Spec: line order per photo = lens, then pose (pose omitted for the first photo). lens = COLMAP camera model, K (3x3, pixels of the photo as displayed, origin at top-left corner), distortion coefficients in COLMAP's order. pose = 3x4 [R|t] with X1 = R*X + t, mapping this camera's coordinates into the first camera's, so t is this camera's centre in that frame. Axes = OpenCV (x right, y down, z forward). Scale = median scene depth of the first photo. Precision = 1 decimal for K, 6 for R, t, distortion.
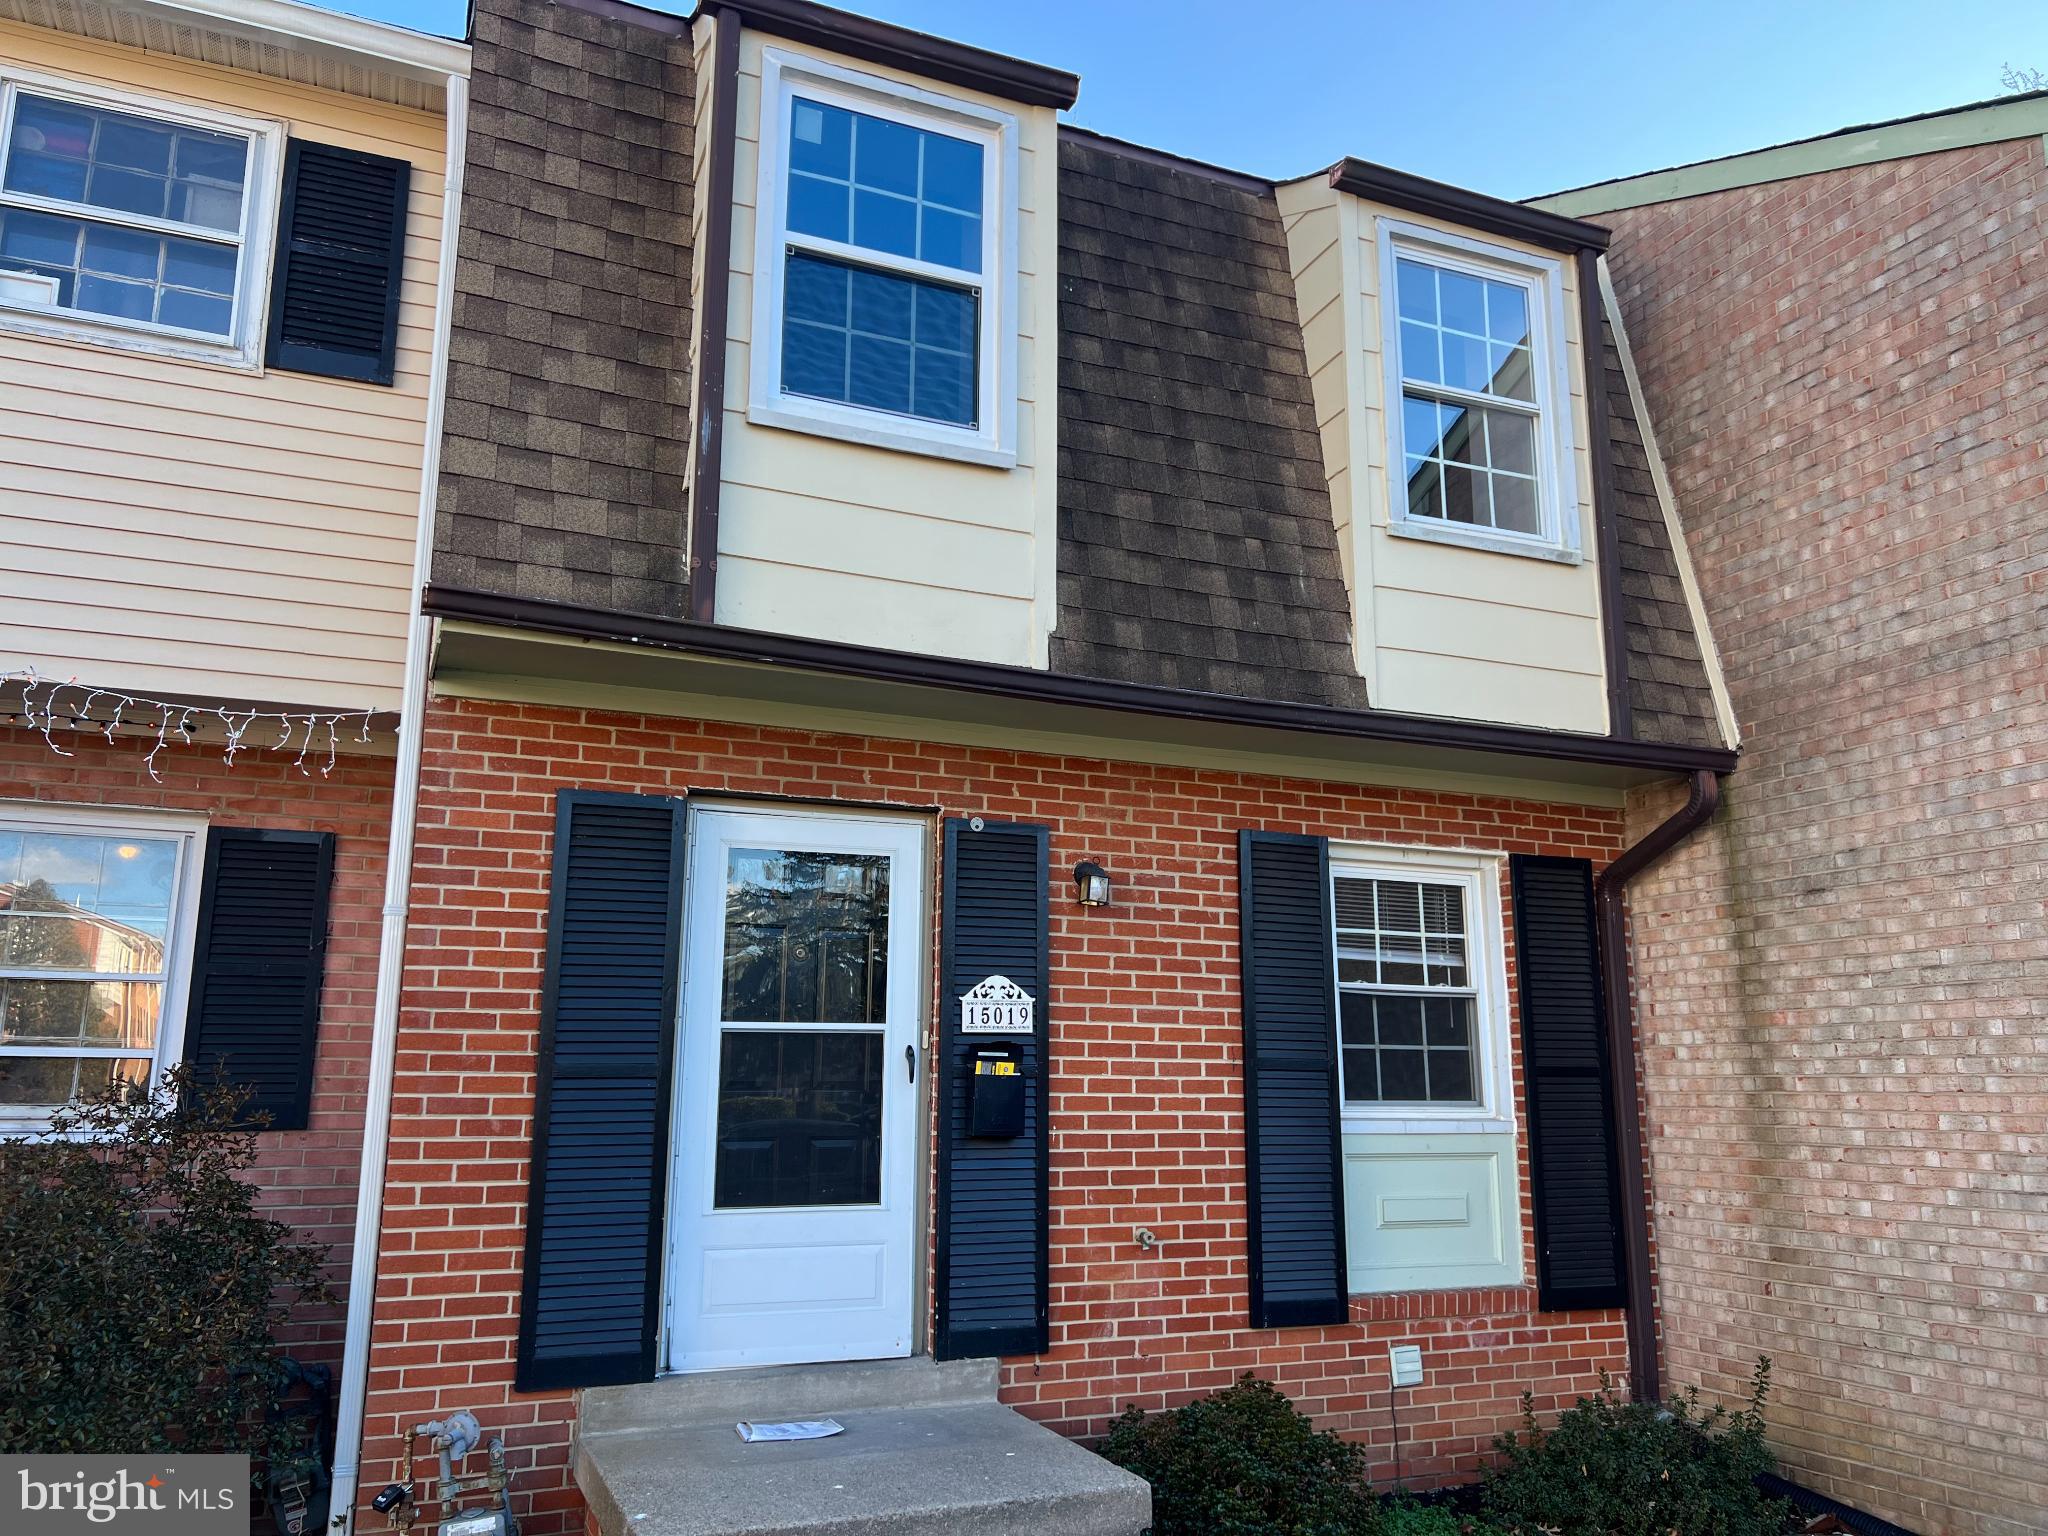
lens RADIAL K [[1547.3, 0, 1058.4], [0, 1547.3, 774.8], [0, 0, 1]] dist [0.066397, -0.064184]
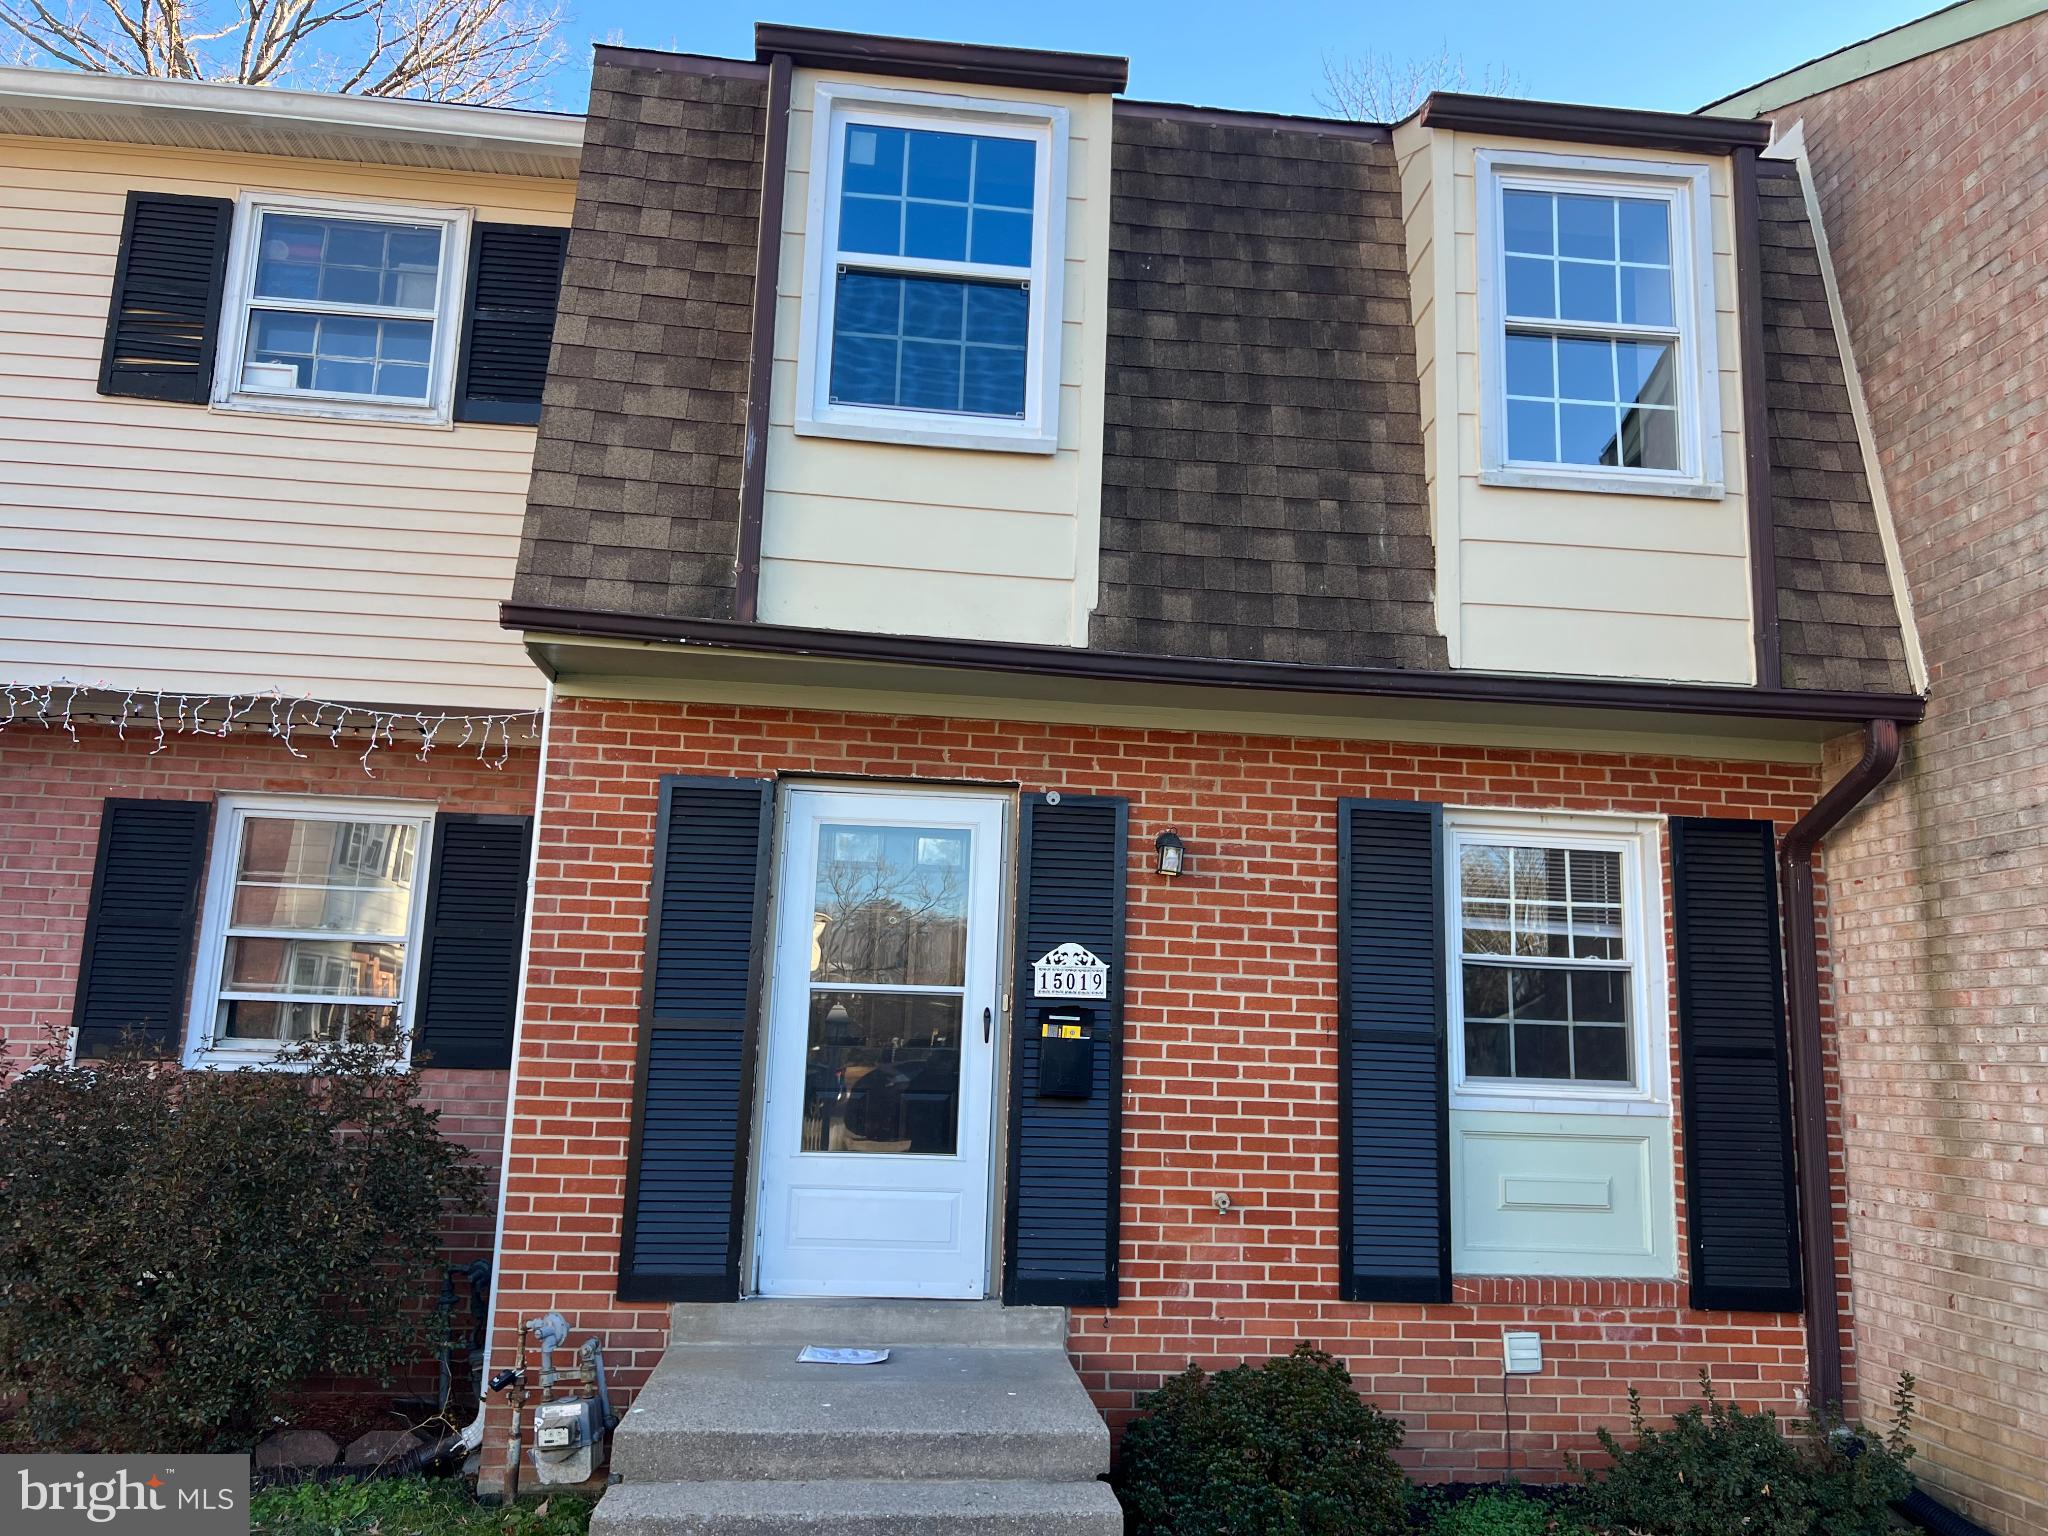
lens RADIAL K [[1553.3, 0, 1067.3], [0, 1553.3, 772.1], [0, 0, 1]] dist [0.068944, -0.071967]
pose [[0.954557, -0.025459, -0.296940, 0.258882], [0.030748, 0.999441, 0.013154, 0.001207], [0.296439, -0.021687, 0.954806, 0.006116]]
